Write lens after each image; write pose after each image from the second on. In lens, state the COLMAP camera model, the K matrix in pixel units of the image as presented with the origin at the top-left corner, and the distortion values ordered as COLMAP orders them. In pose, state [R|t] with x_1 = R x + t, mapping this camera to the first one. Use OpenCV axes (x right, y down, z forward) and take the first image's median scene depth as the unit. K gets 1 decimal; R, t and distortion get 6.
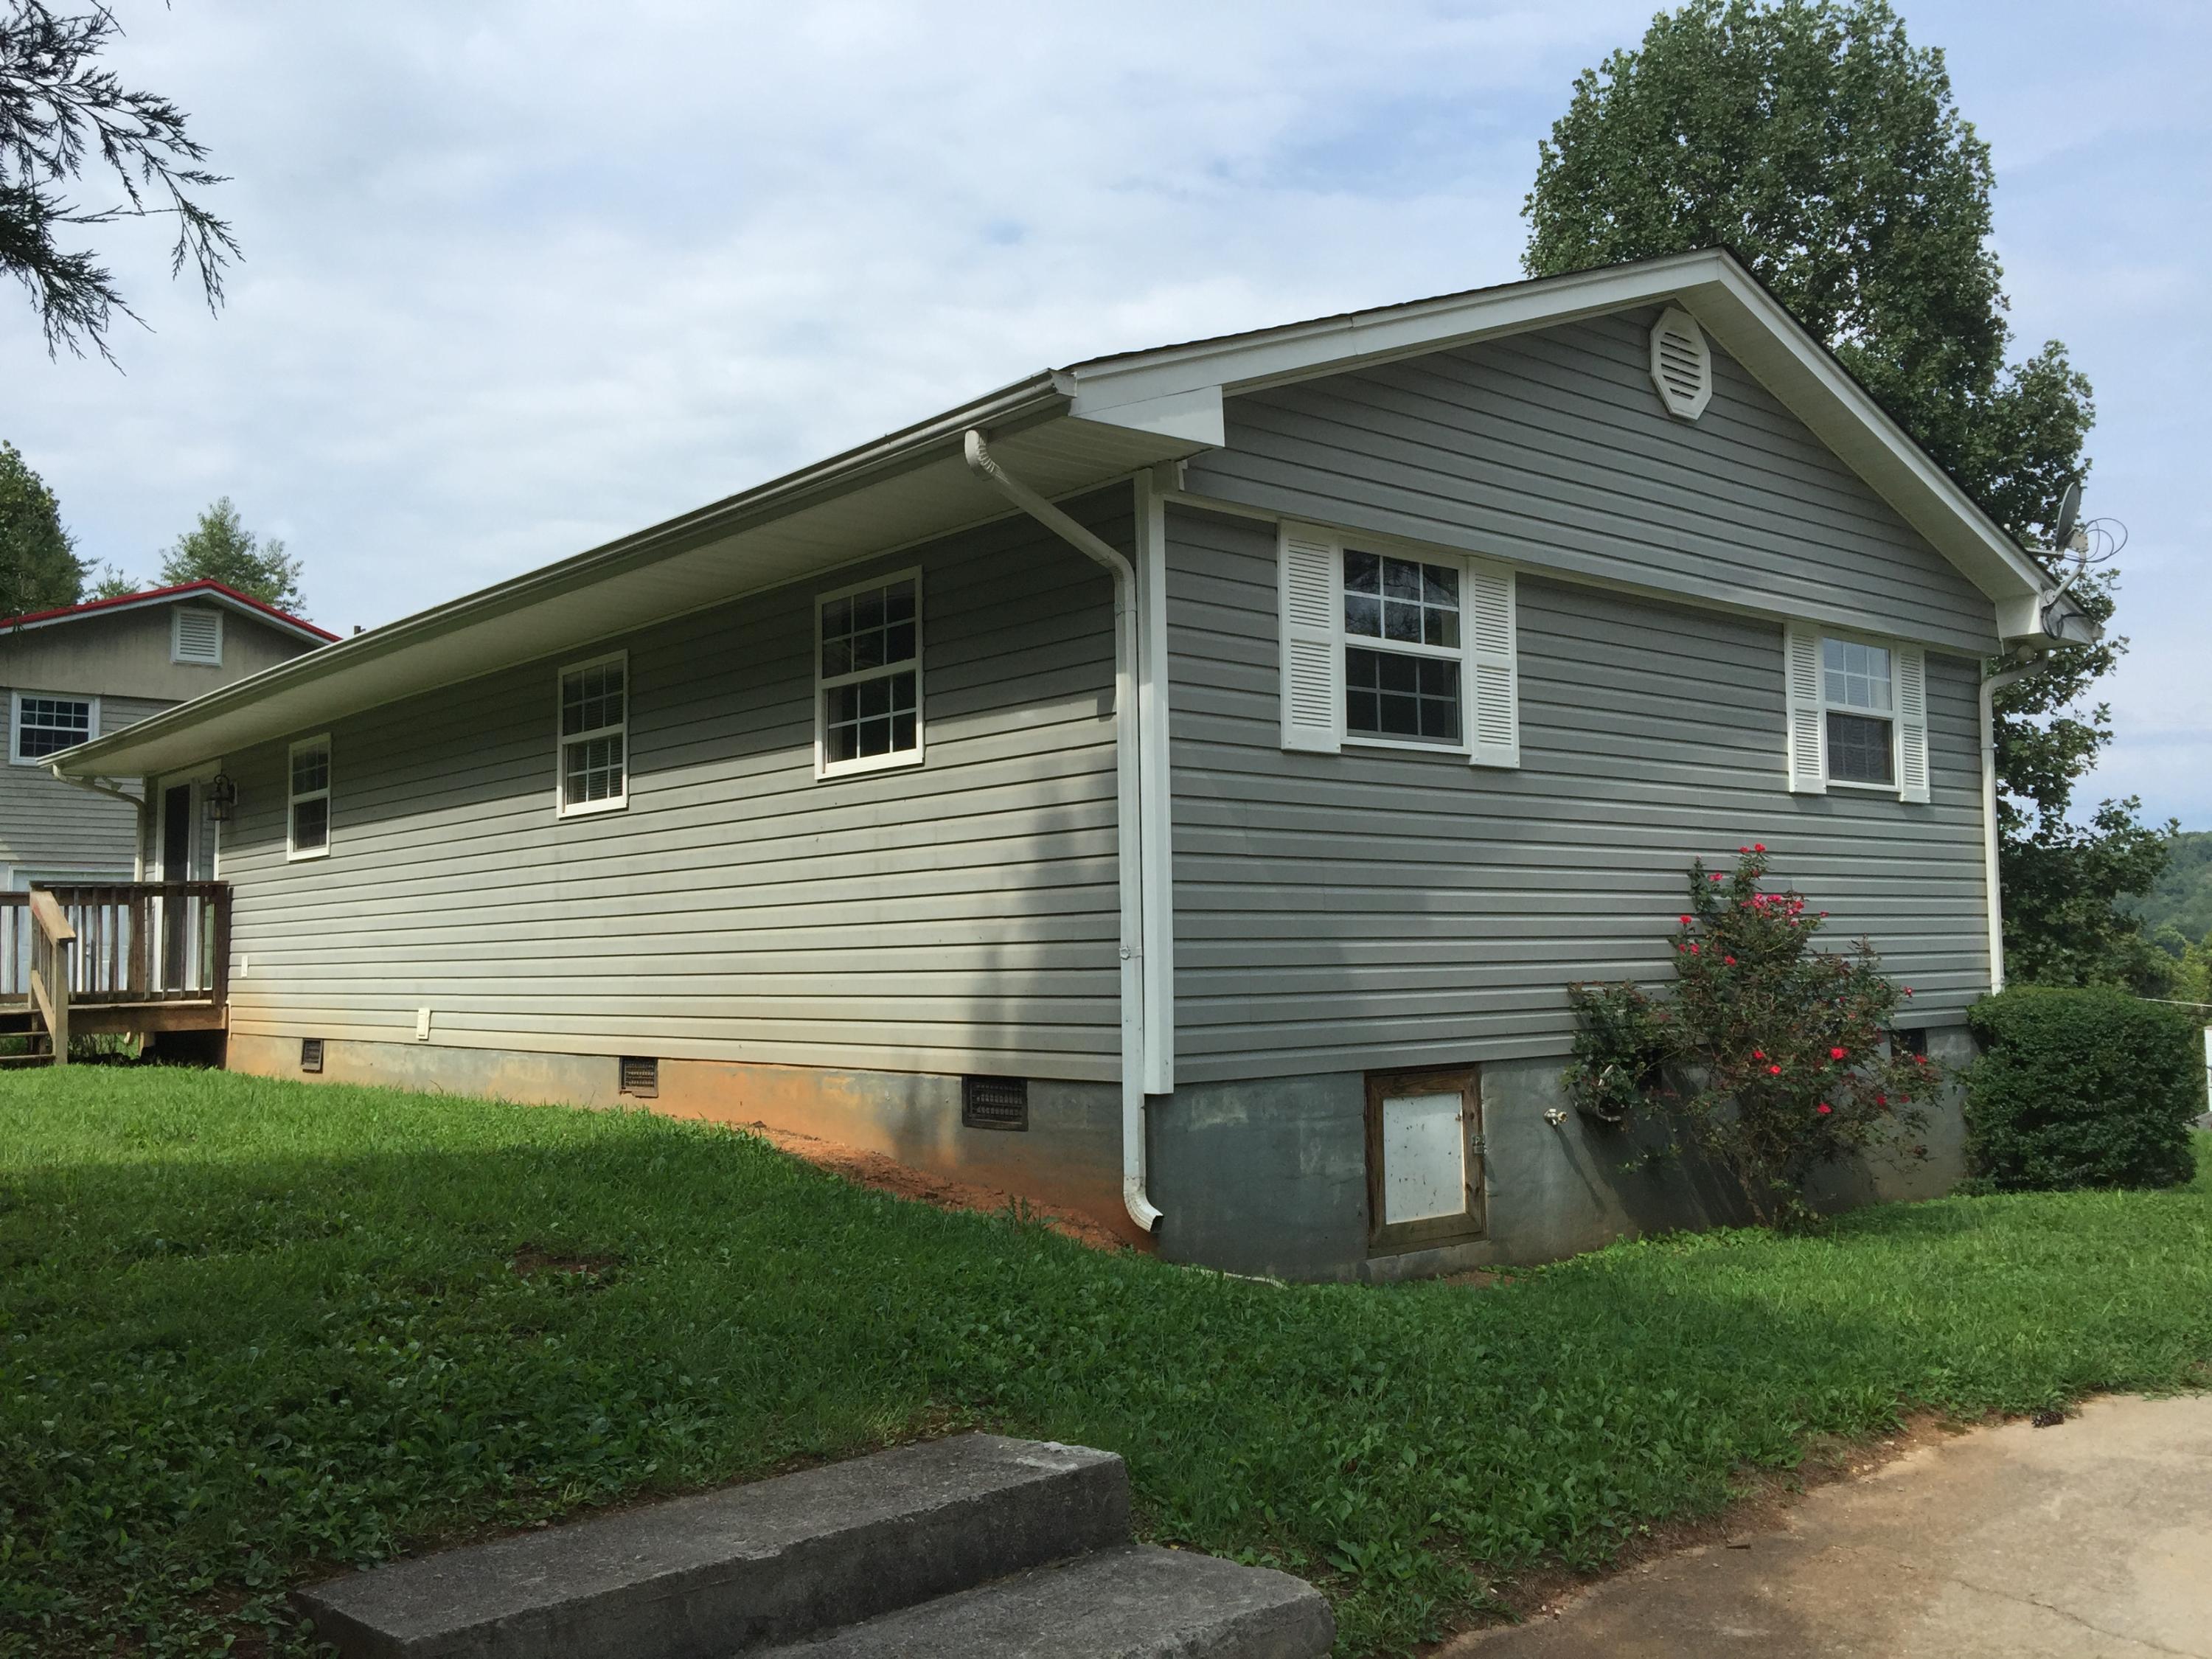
lens RADIAL K [[1900.0, 0, 1108.2], [0, 1900.0, 833.6], [0, 0, 1]] dist [0.019269, 0.000619]
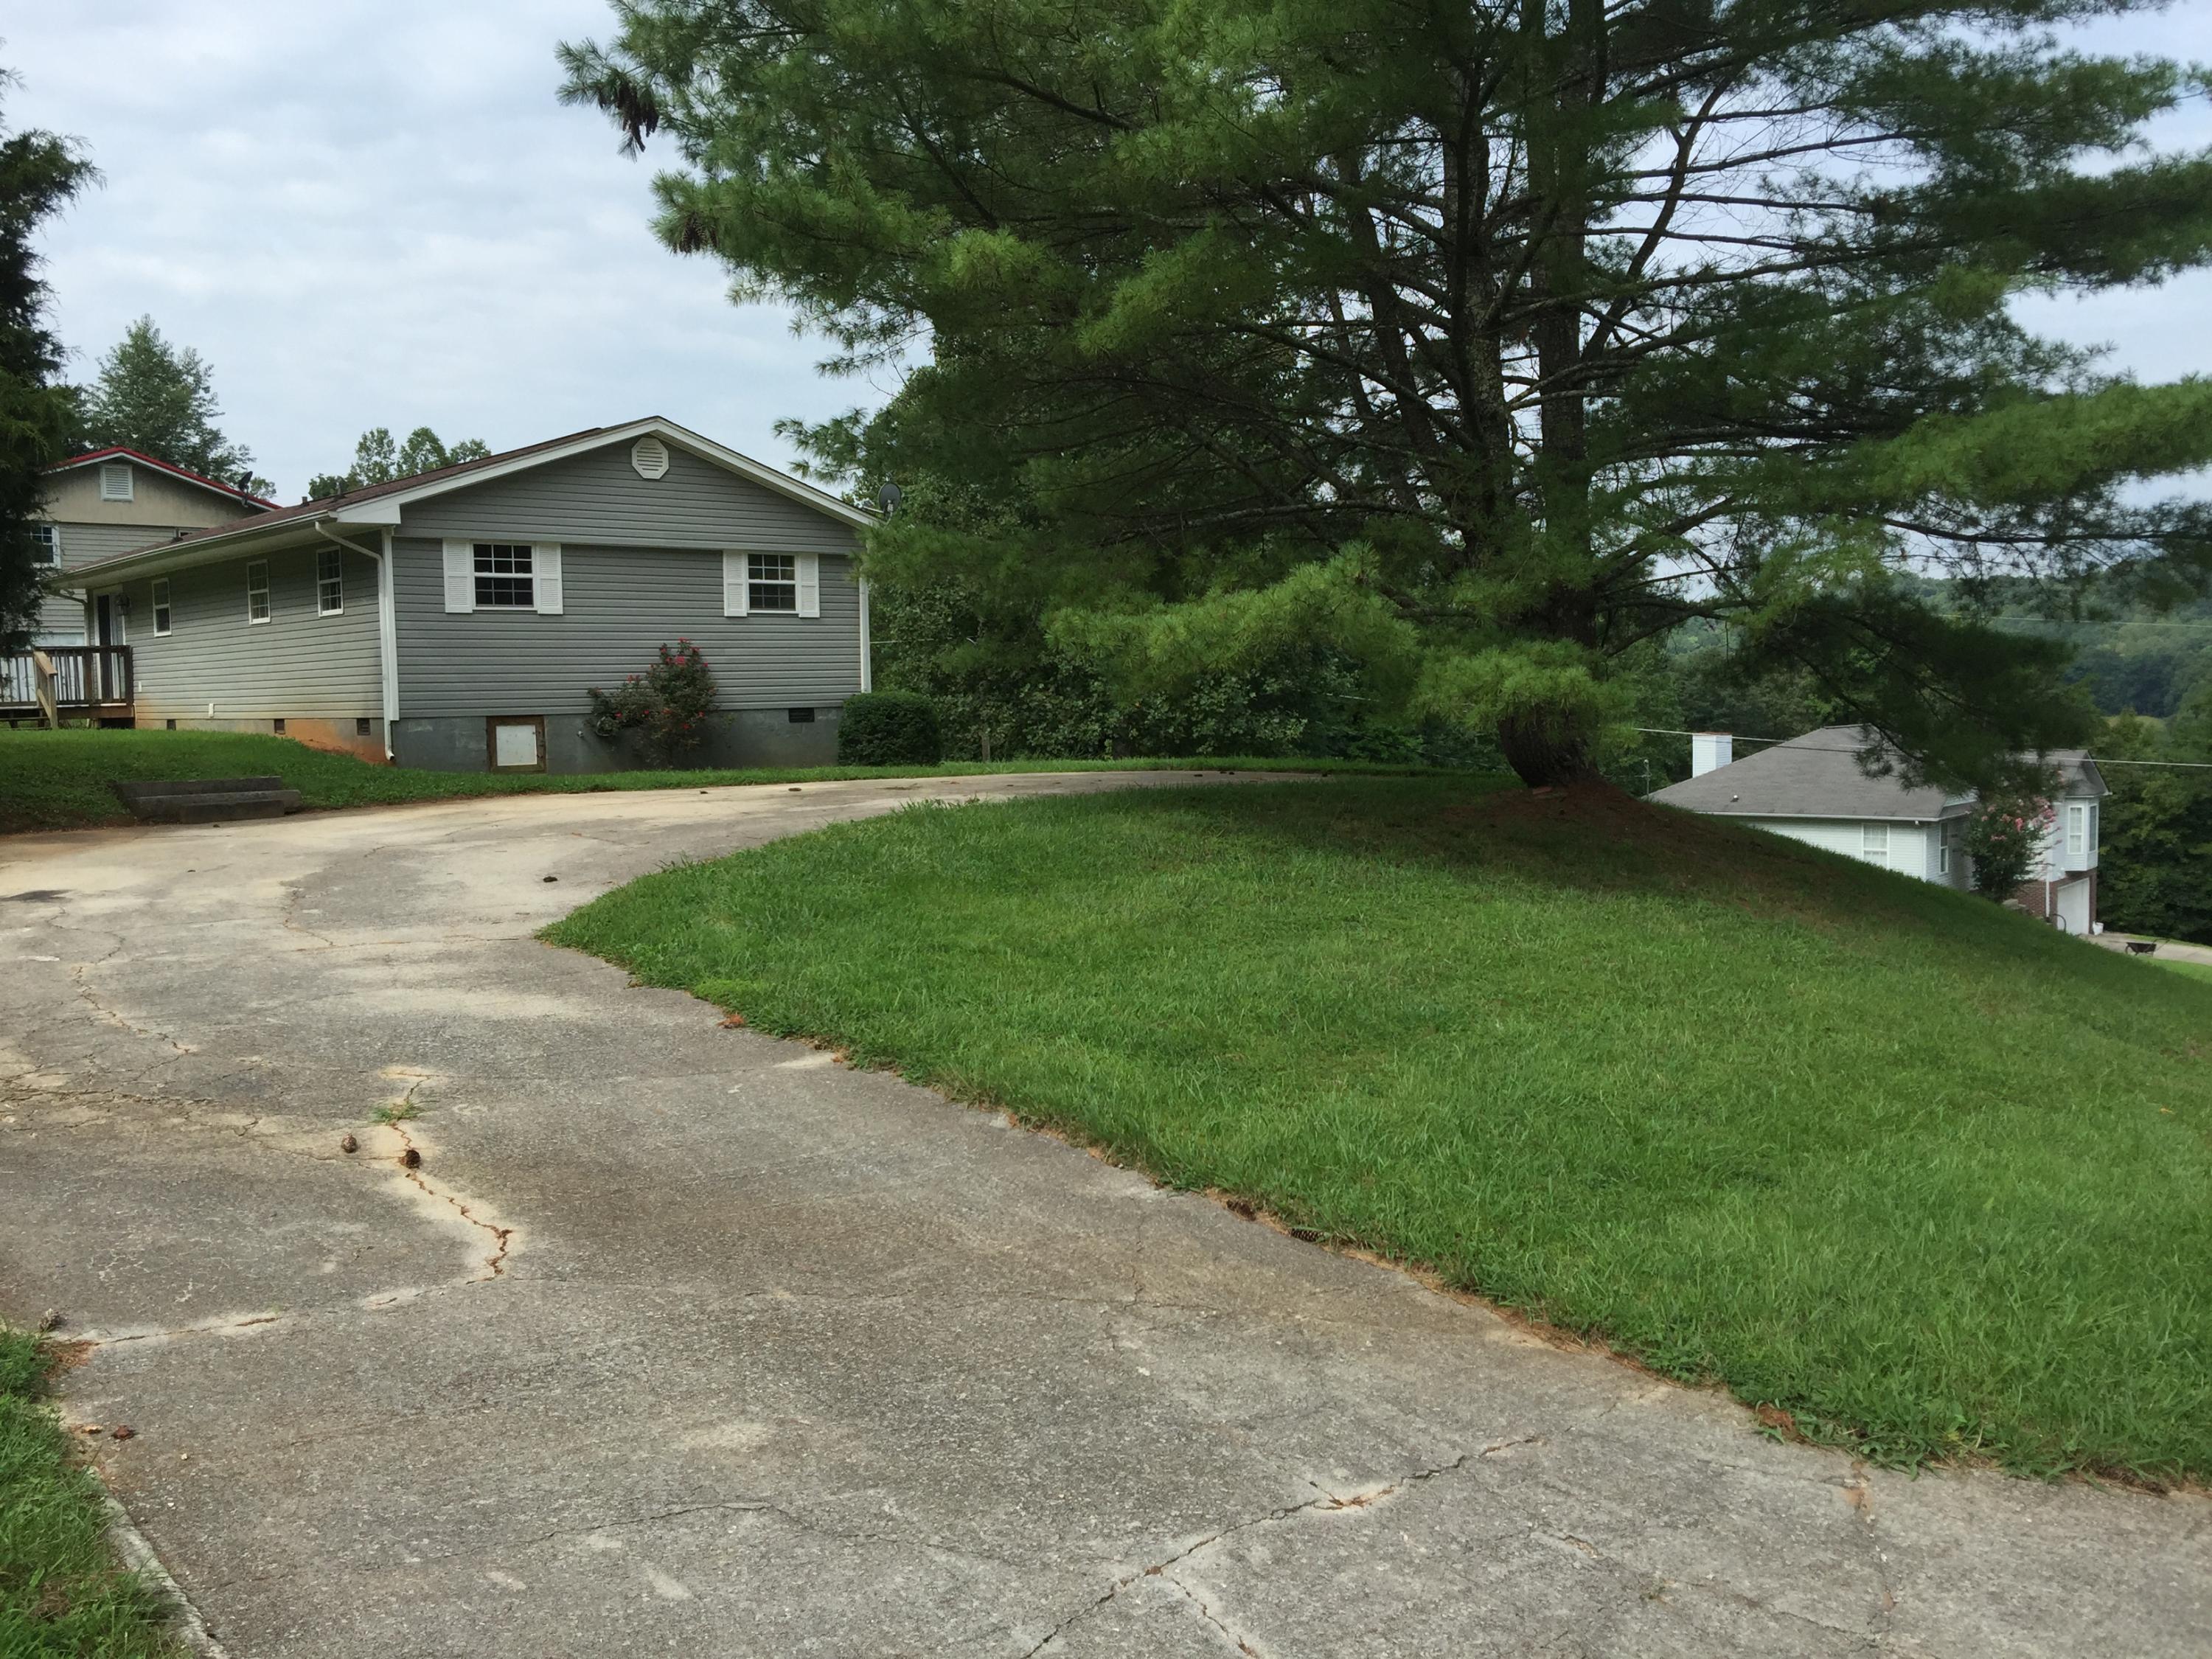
lens RADIAL K [[1876.2, 0, 1123.6], [0, 1876.2, 818.9], [0, 0, 1]] dist [0.080013, -0.134168]
pose [[0.999820, -0.005496, 0.018184, 1.011147], [0.002994, 0.990856, 0.134893, -0.109987], [-0.018759, -0.134815, 0.990693, -1.896353]]
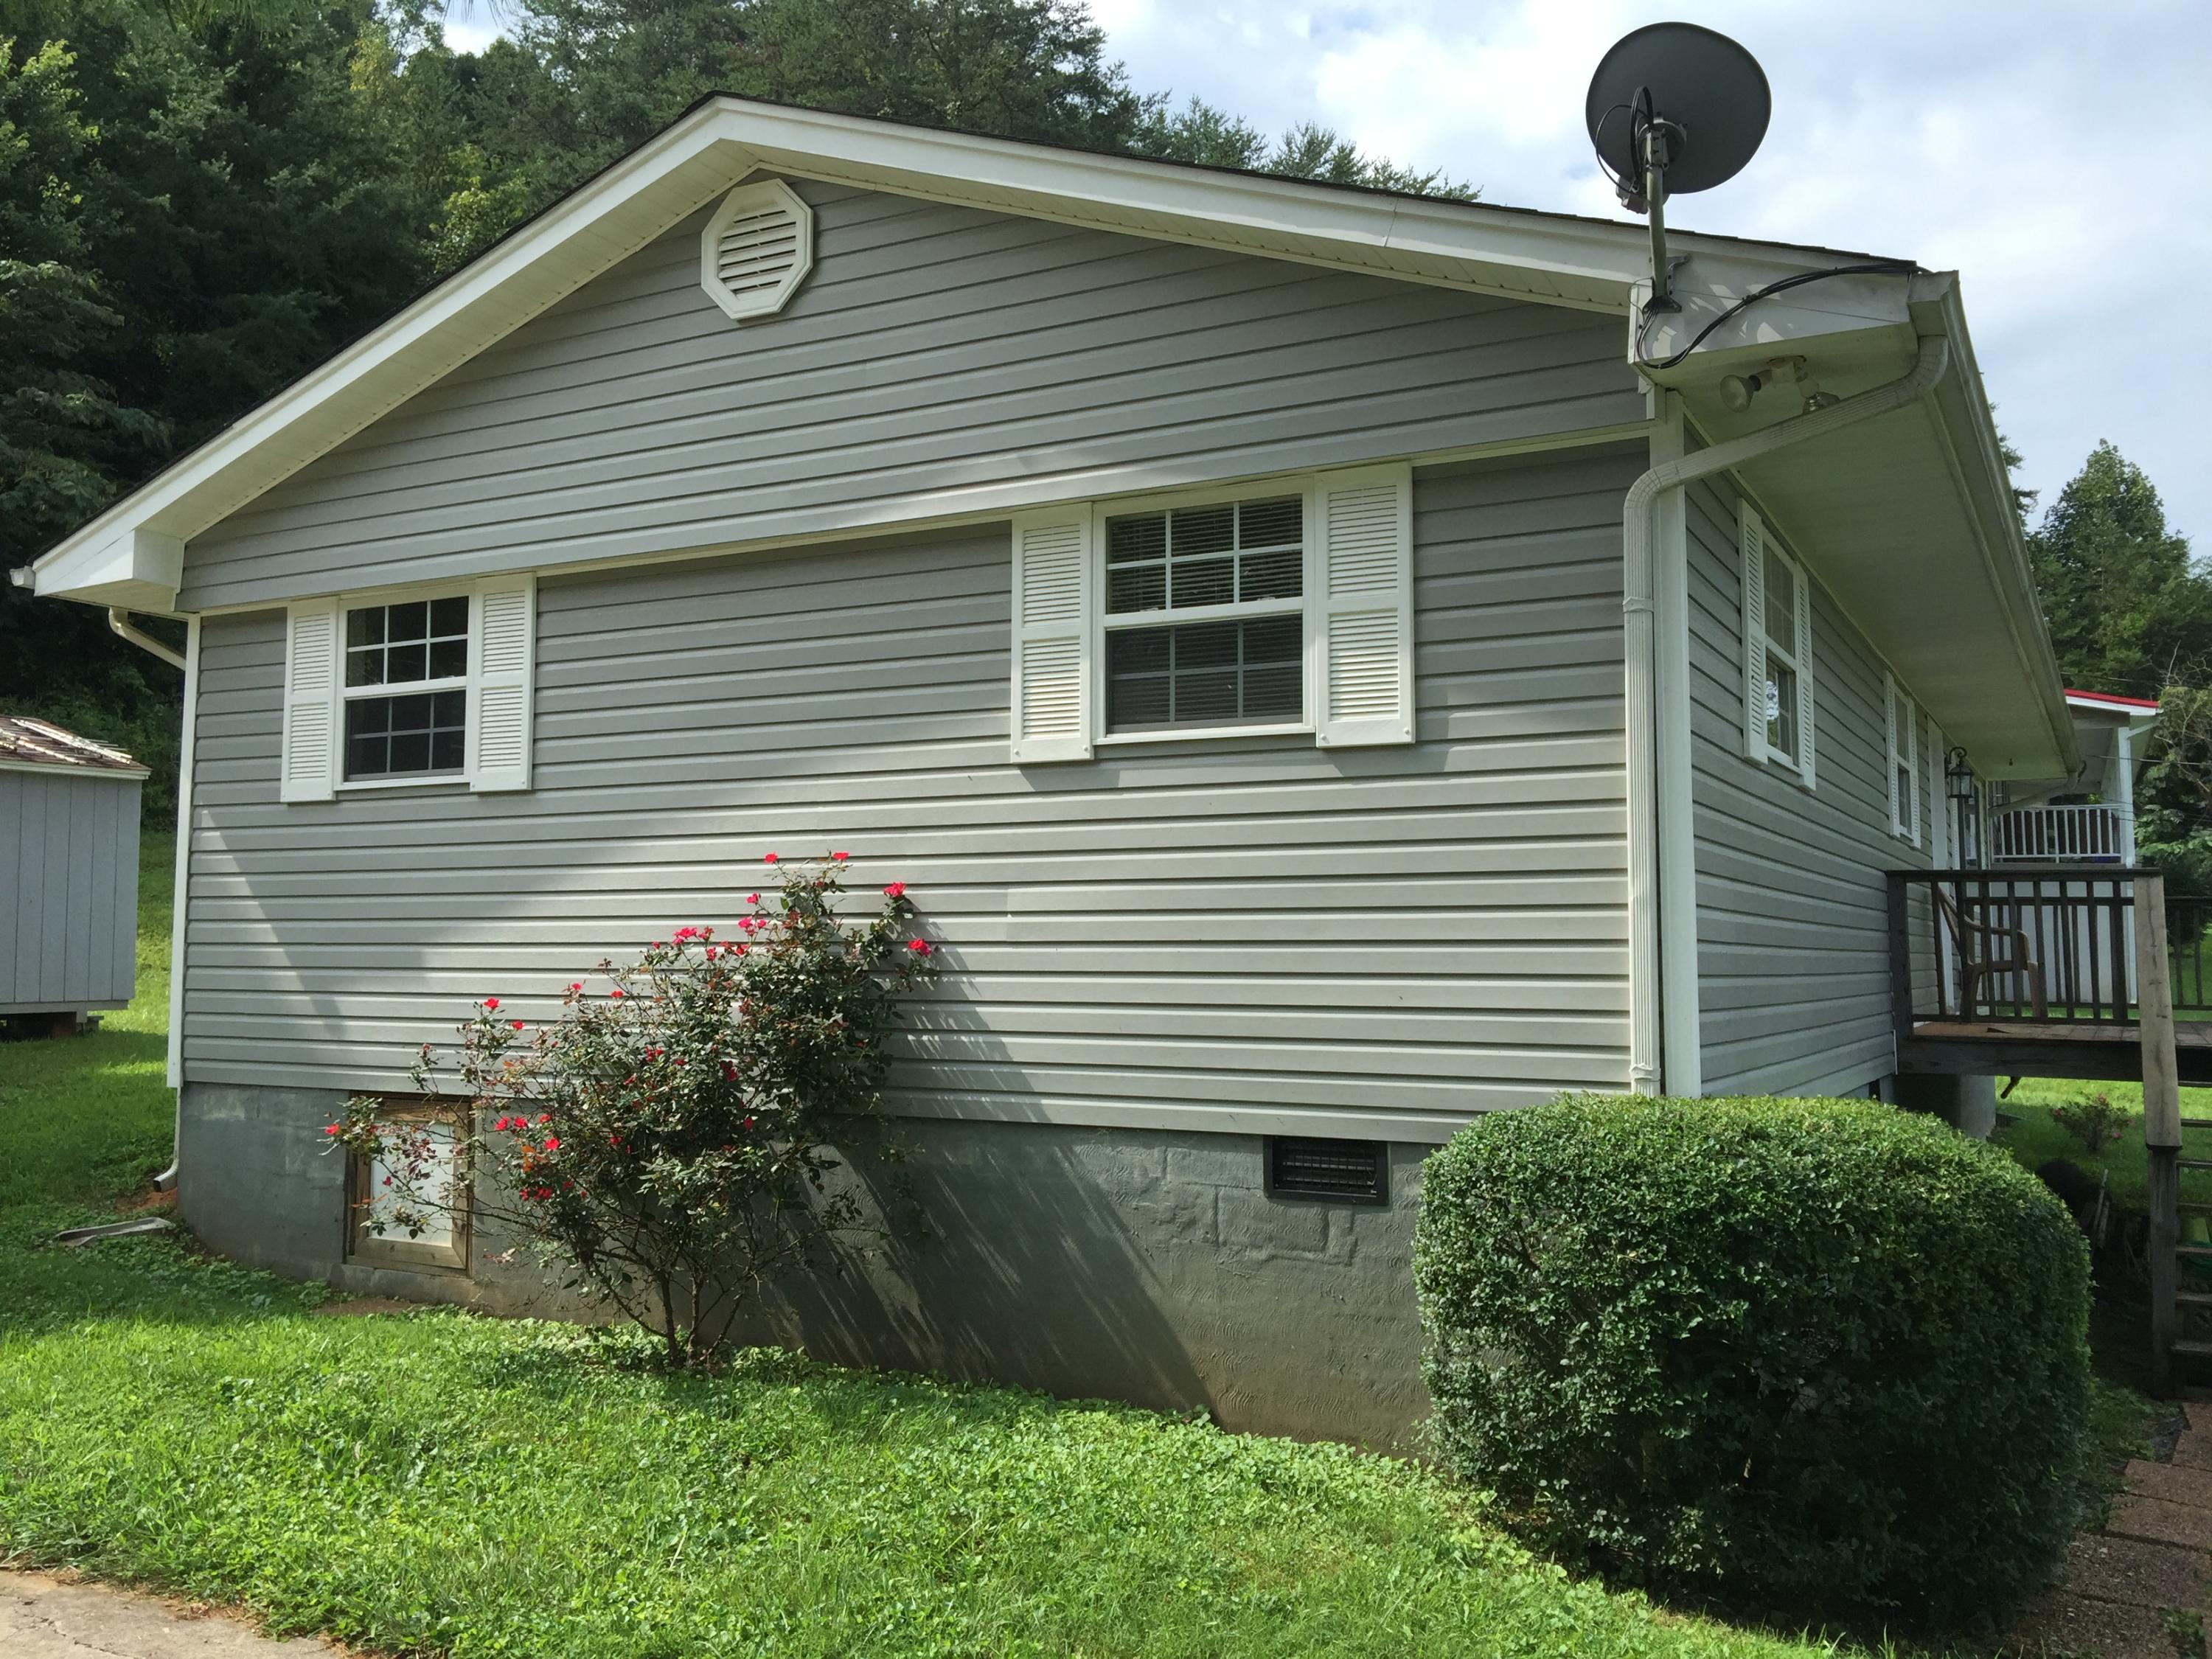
lens RADIAL K [[1873.9, 0, 1105.0], [0, 1873.9, 879.8], [0, 0, 1]] dist [0.087688, -0.129215]
pose [[0.348887, -0.042747, -0.936189, 1.180993], [0.034734, 0.998863, -0.032665, 0.050541], [0.936521, -0.021121, 0.349975, 0.936422]]
